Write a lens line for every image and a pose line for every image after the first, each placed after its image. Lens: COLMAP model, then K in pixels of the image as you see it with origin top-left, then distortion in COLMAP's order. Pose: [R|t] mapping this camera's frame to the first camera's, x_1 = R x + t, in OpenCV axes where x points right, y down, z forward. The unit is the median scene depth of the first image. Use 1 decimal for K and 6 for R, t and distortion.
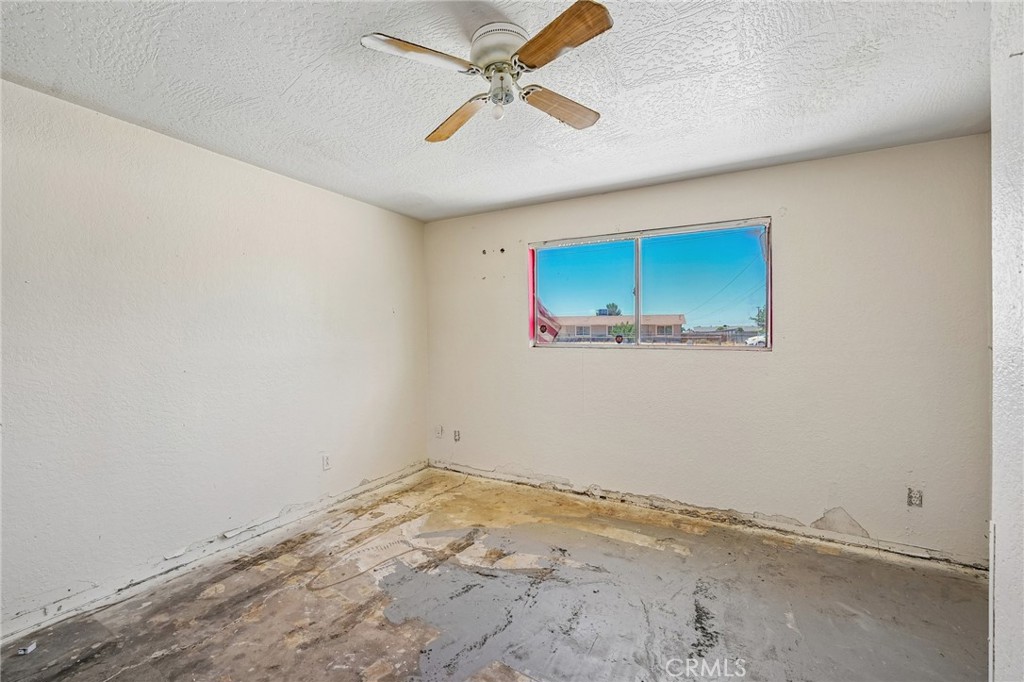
lens RADIAL K [[424.3, 0, 509.7], [0, 424.3, 337.8], [0, 0, 1]] dist [-0.018980, 0.000913]
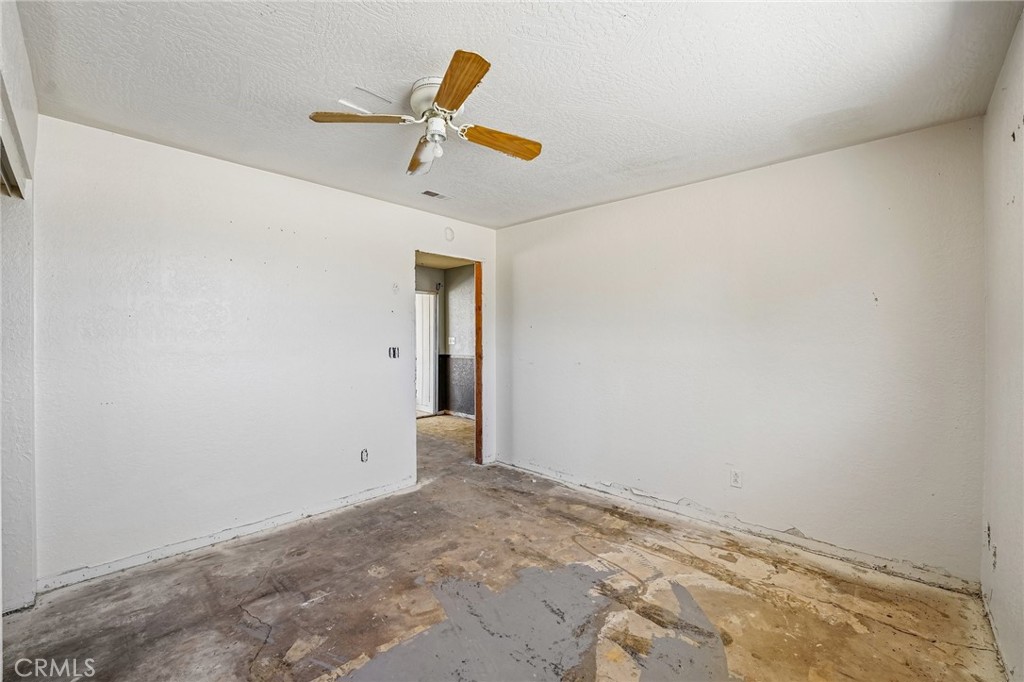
lens RADIAL K [[424.3, 0, 508.1], [0, 424.3, 340.0], [0, 0, 1]] dist [-0.018980, 0.000913]
pose [[-0.243031, 0.011112, -0.969955, 0.676583], [-0.002615, 0.999923, 0.012111, -0.011424], [0.970015, 0.005480, -0.242983, 0.925611]]
